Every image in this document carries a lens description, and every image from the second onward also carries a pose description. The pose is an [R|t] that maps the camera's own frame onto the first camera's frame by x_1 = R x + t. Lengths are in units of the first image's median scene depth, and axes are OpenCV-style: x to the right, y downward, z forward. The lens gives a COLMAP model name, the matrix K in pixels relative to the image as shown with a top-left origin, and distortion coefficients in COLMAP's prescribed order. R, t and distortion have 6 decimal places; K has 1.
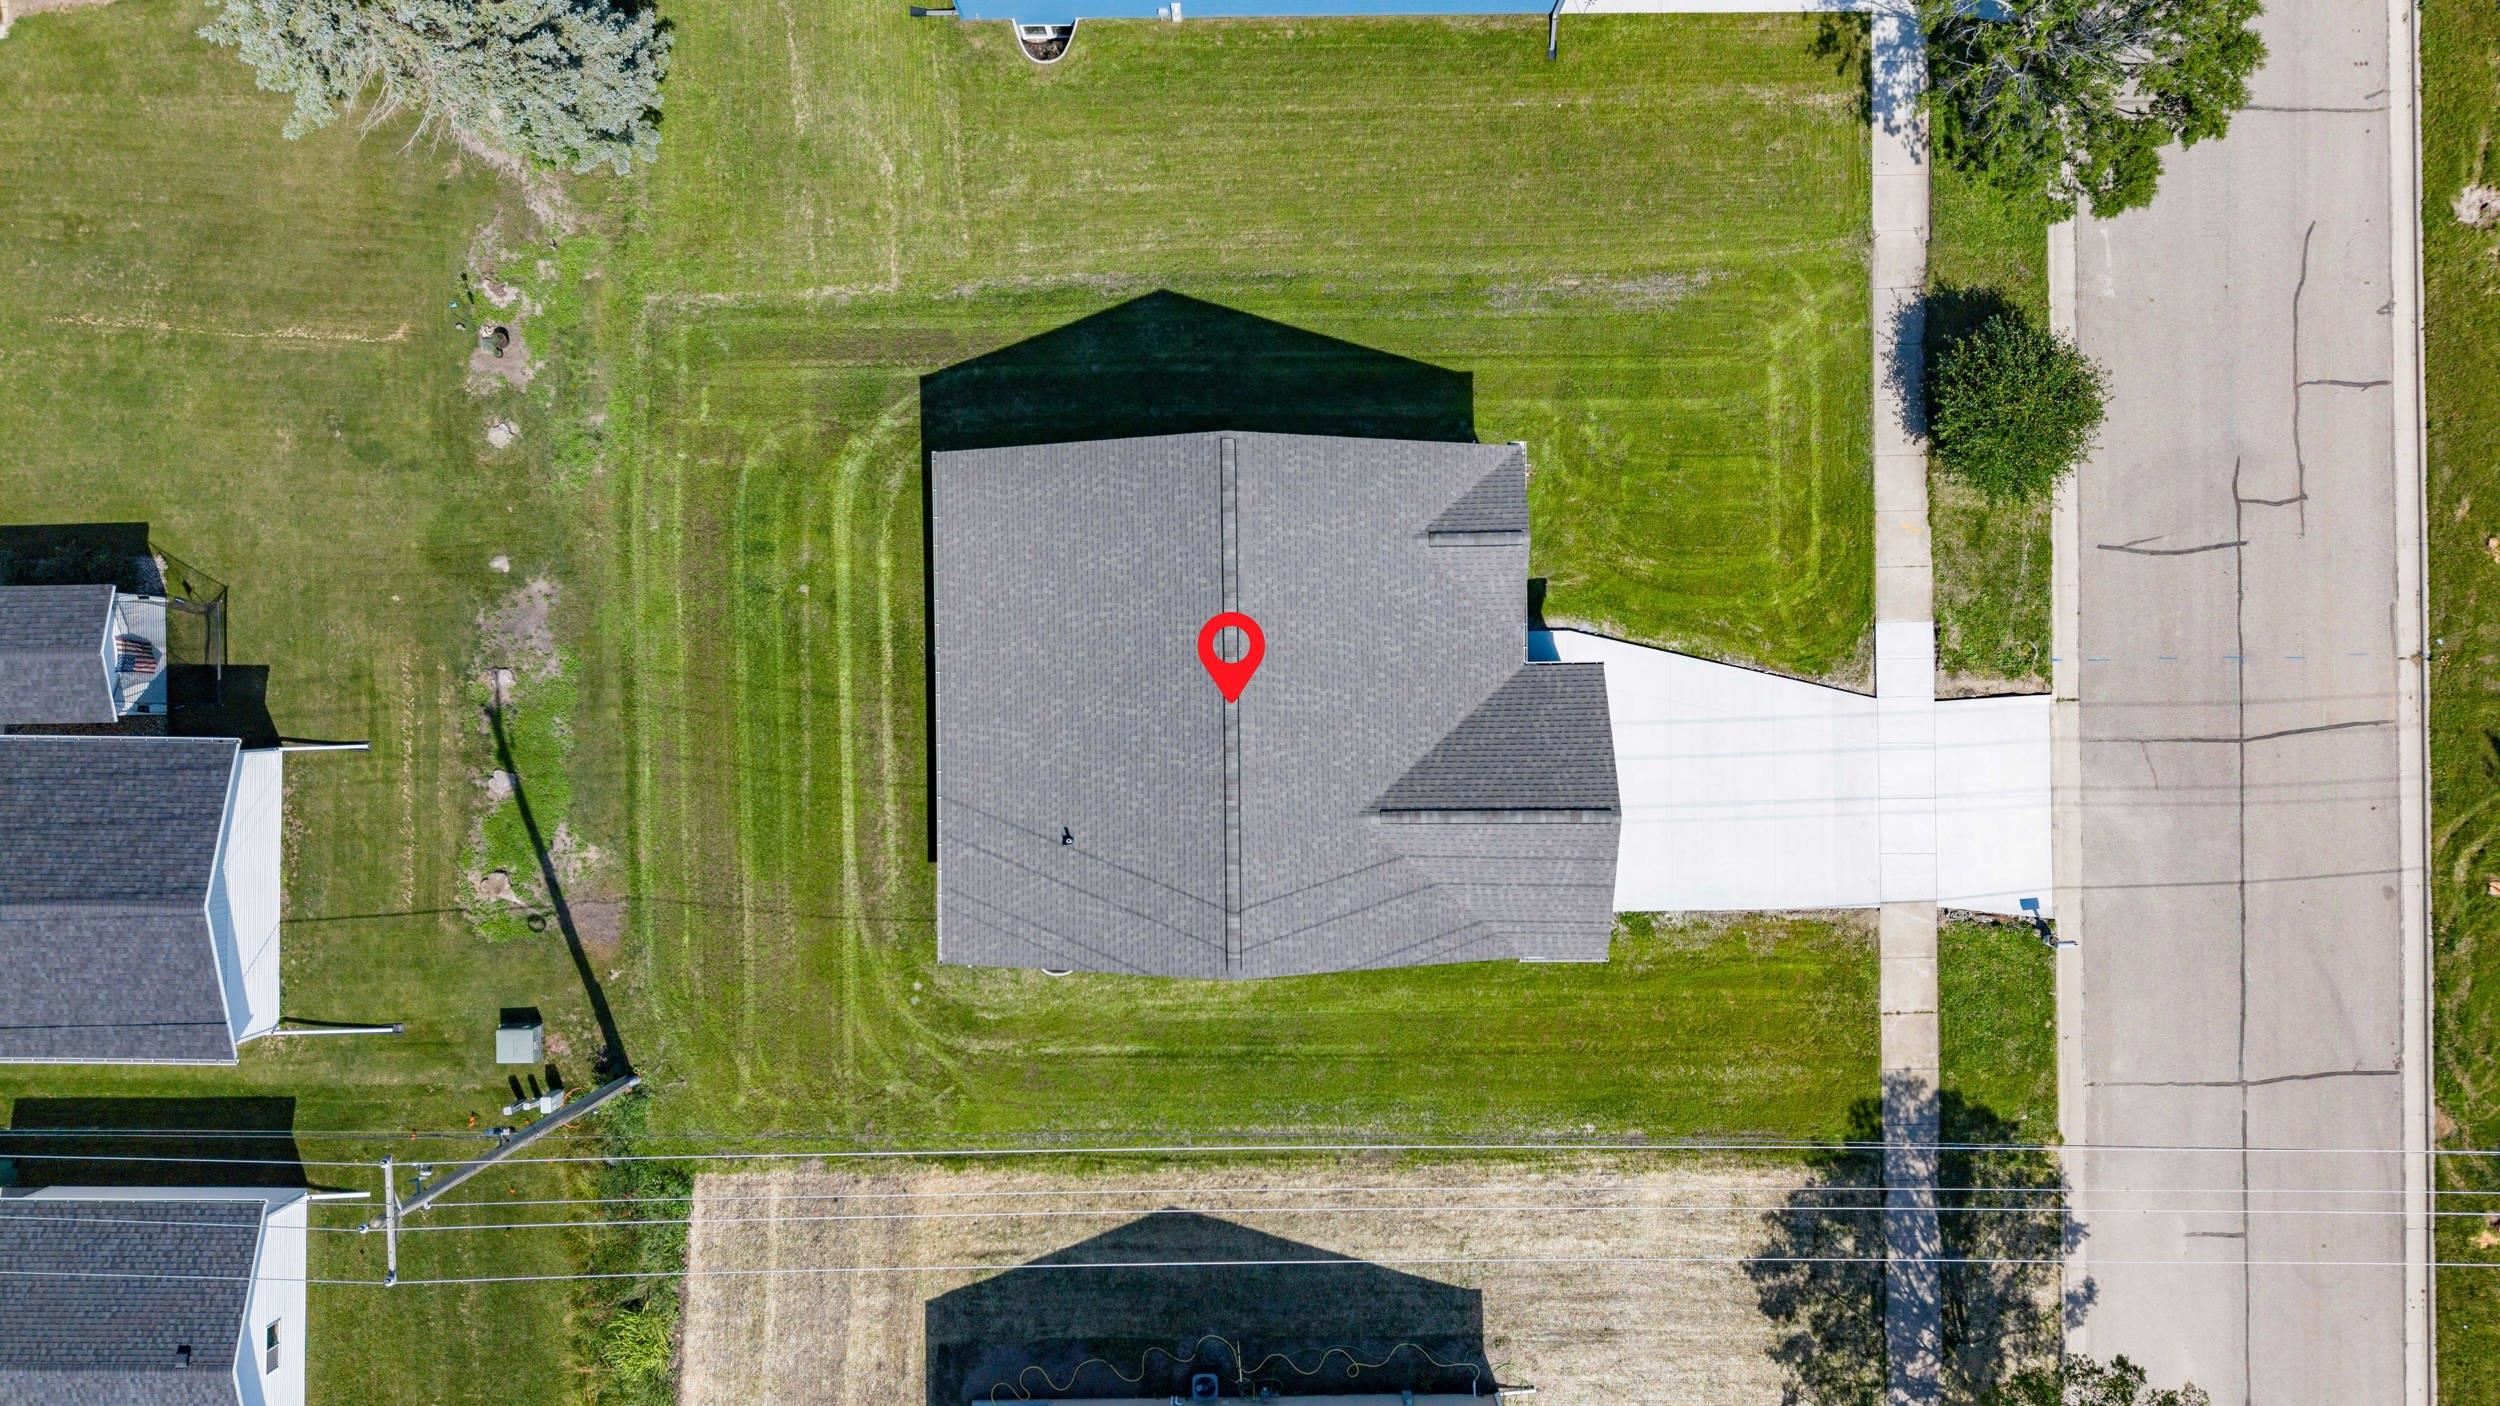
lens RADIAL K [[1671.9, 0, 1250.0], [0, 1671.9, 703.0], [0, 0, 1]] dist [0.020958, -0.017568]
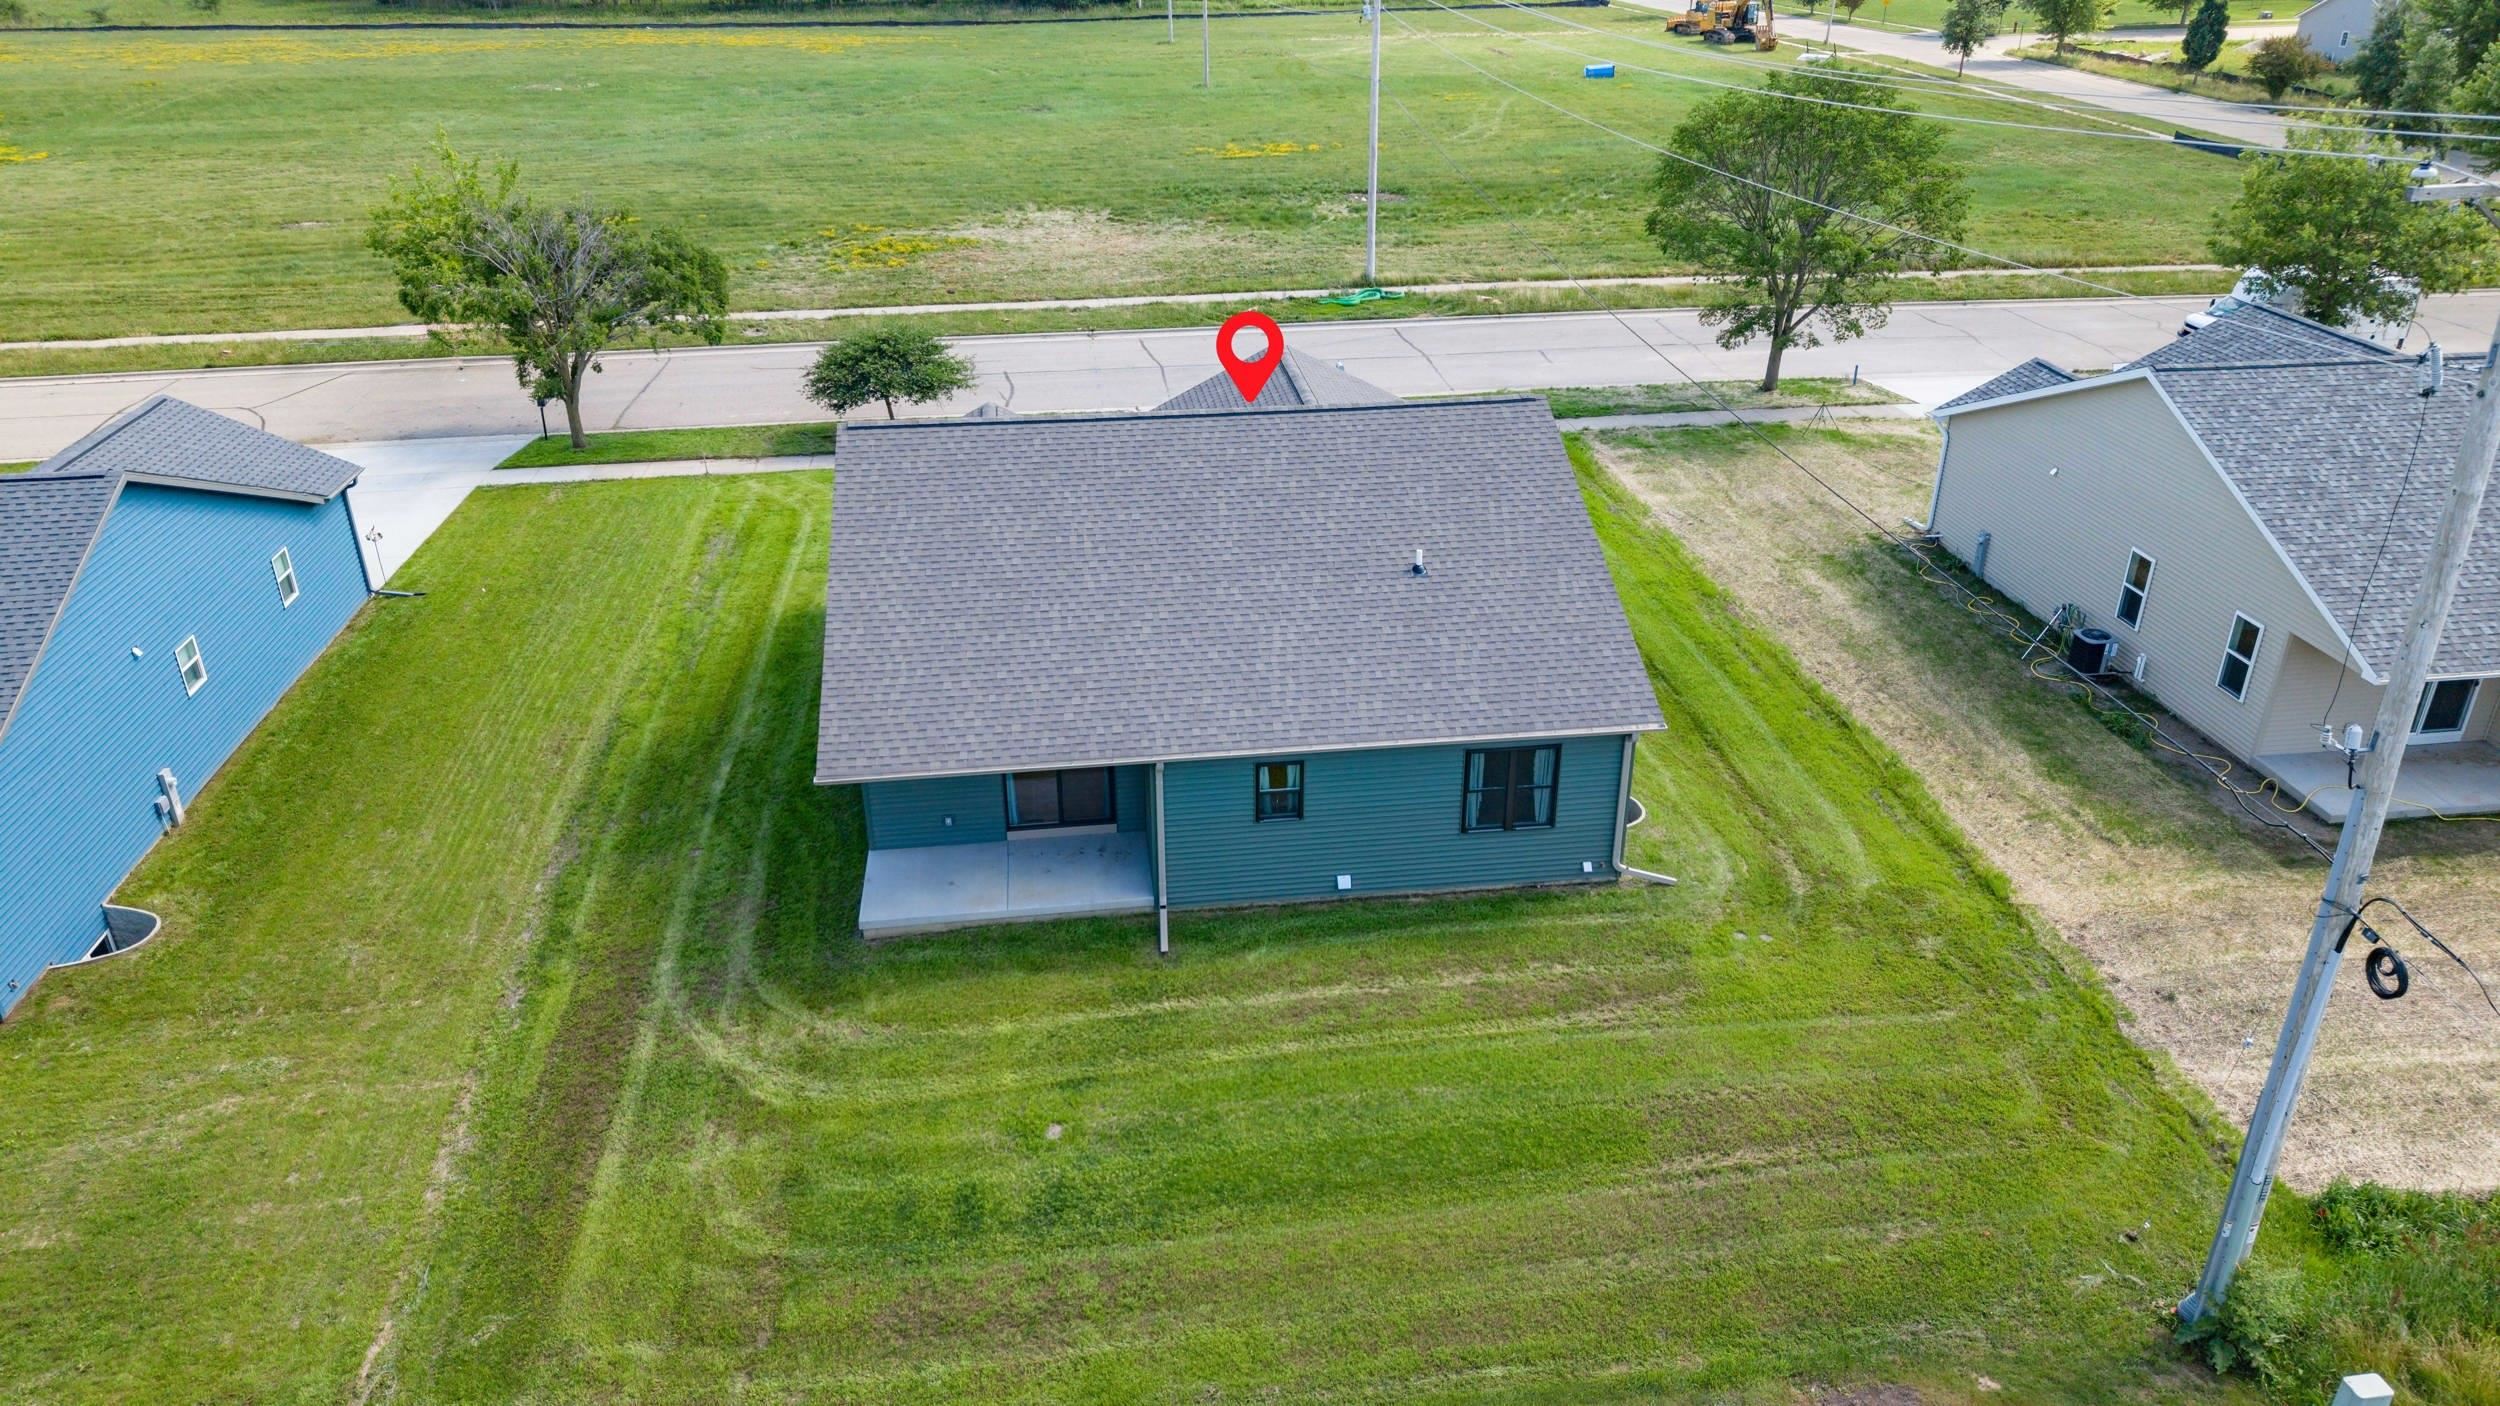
lens RADIAL K [[1665.7, 0, 1250.0], [0, 1665.7, 703.0], [0, 0, 1]] dist [0.038806, -0.044790]
pose [[-0.116736, -0.454400, 0.883116, -0.650979], [0.993157, -0.056542, 0.102188, -0.053383], [0.003498, 0.889001, 0.457891, 0.654749]]
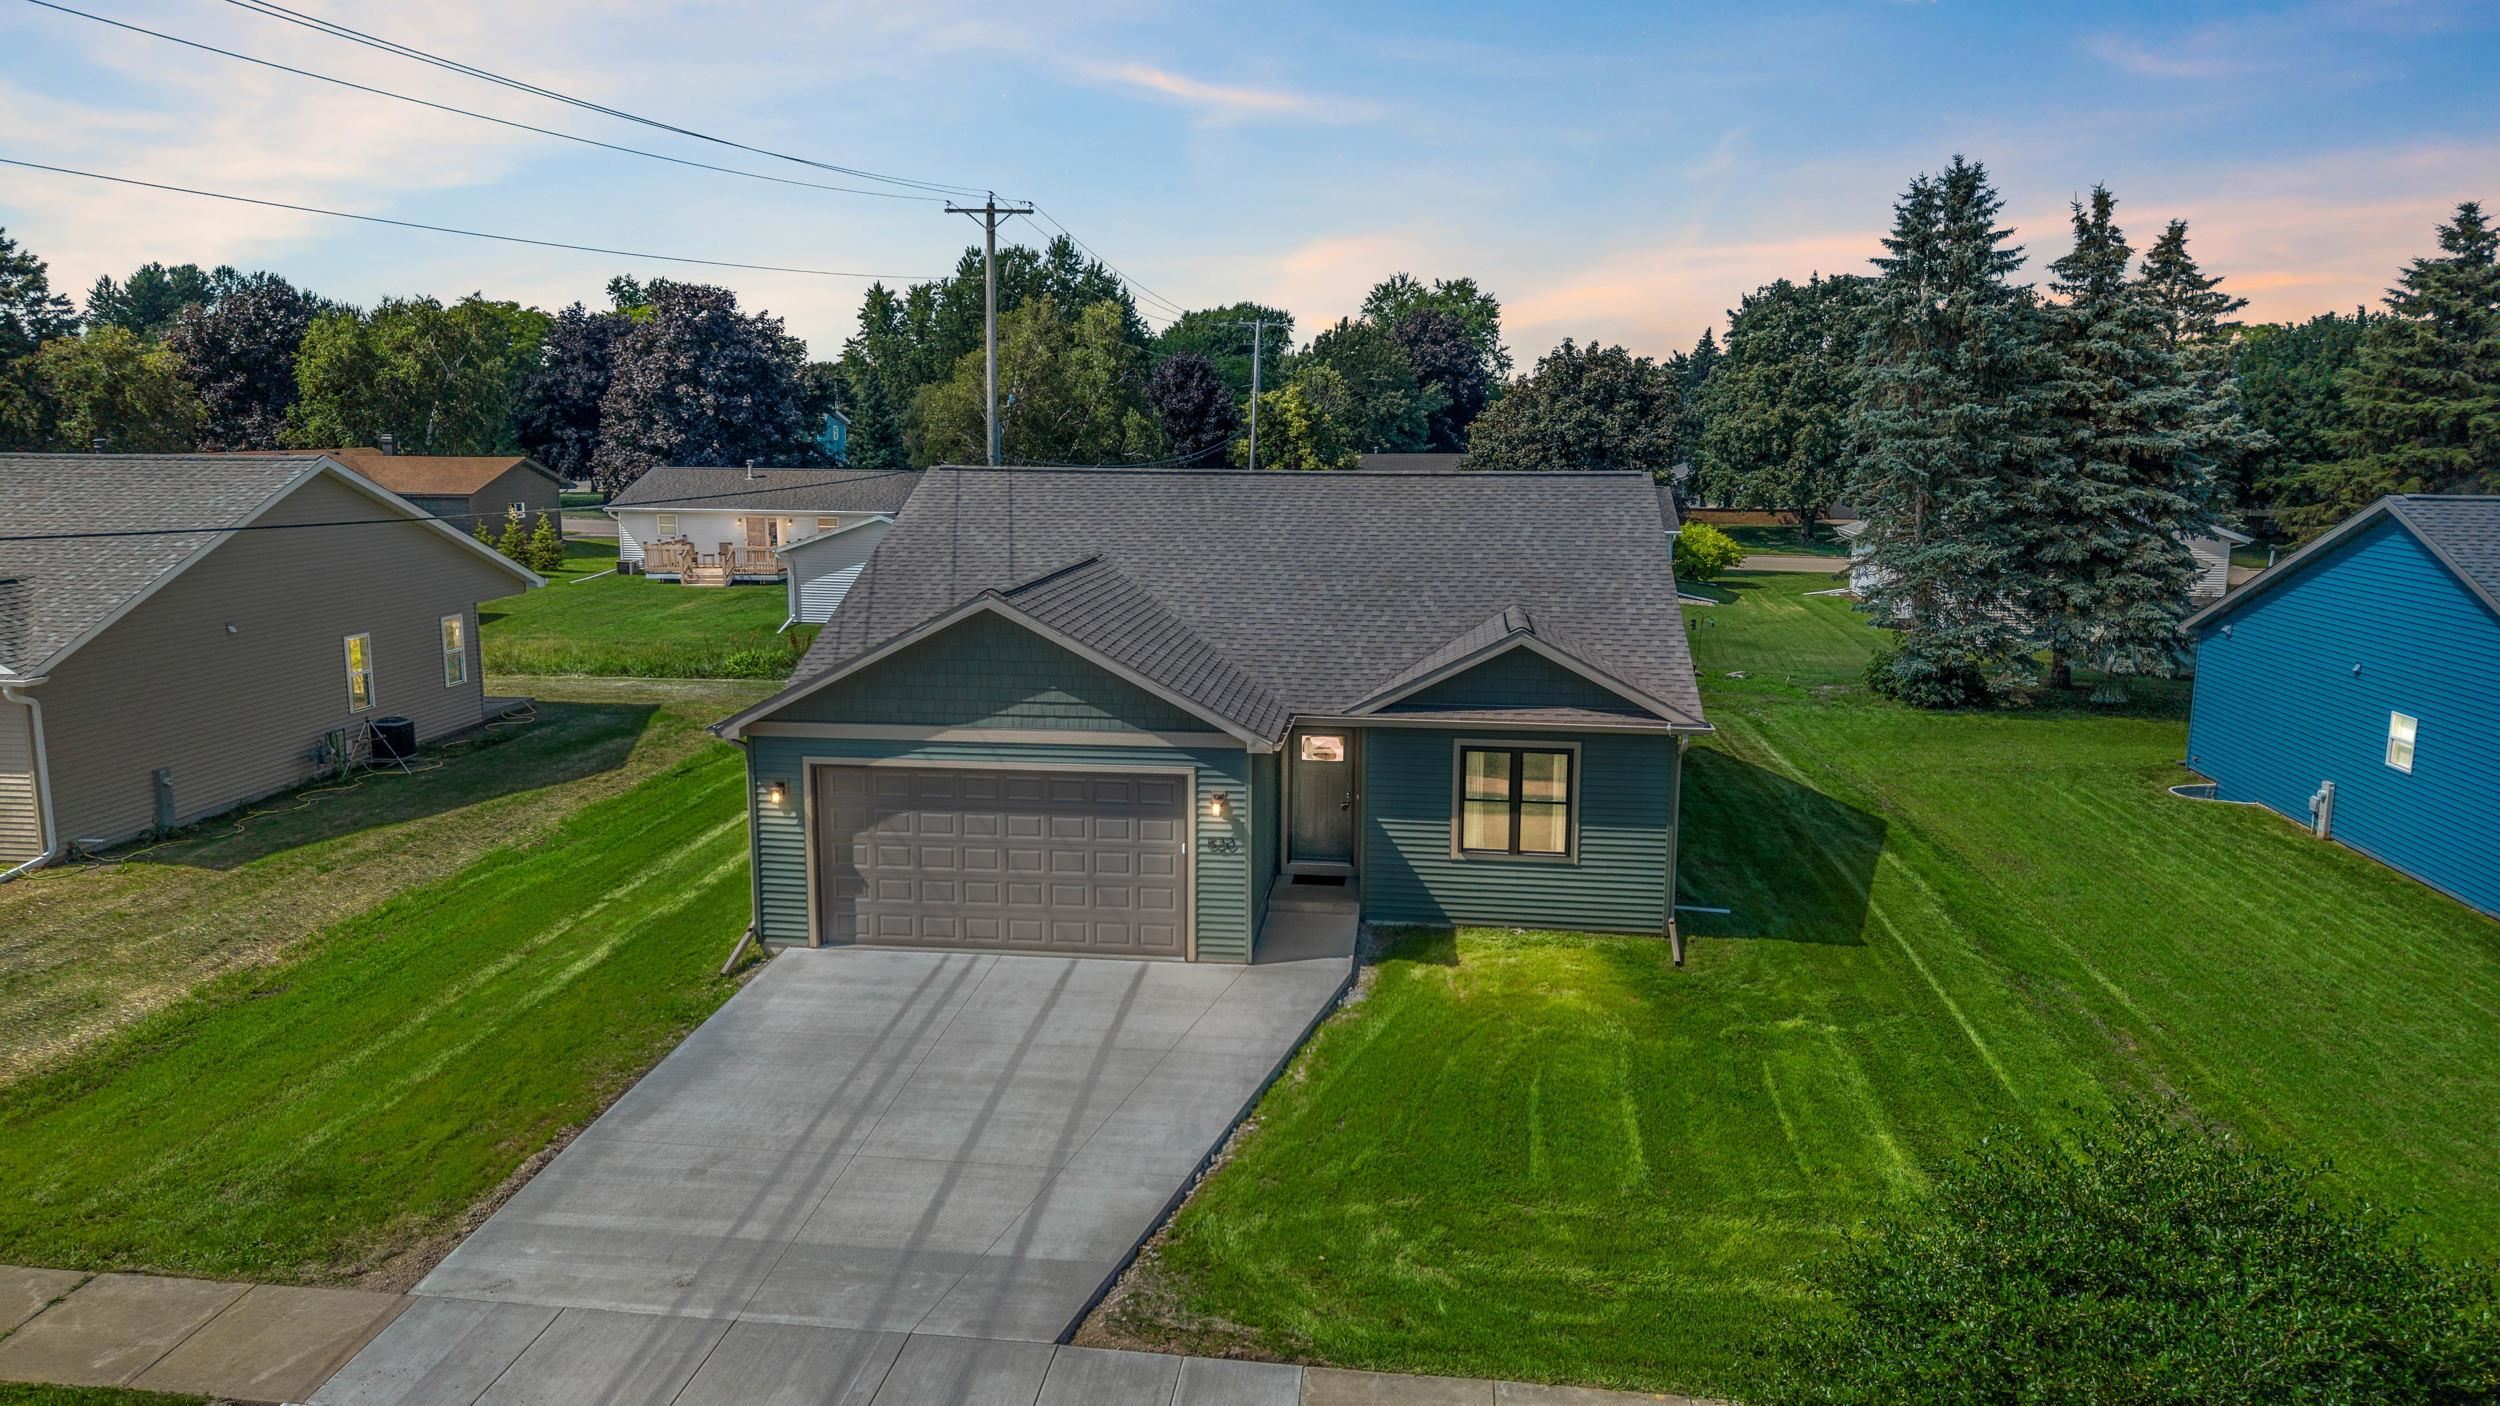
lens RADIAL K [[1665.7, 0, 1250.0], [0, 1665.7, 703.0], [0, 0, 1]] dist [0.038806, -0.044790]
pose [[-0.131662, 0.163110, -0.977783, 0.646207], [-0.991291, -0.024458, 0.129401, -0.074177], [-0.002808, 0.986305, 0.164910, 0.838934]]
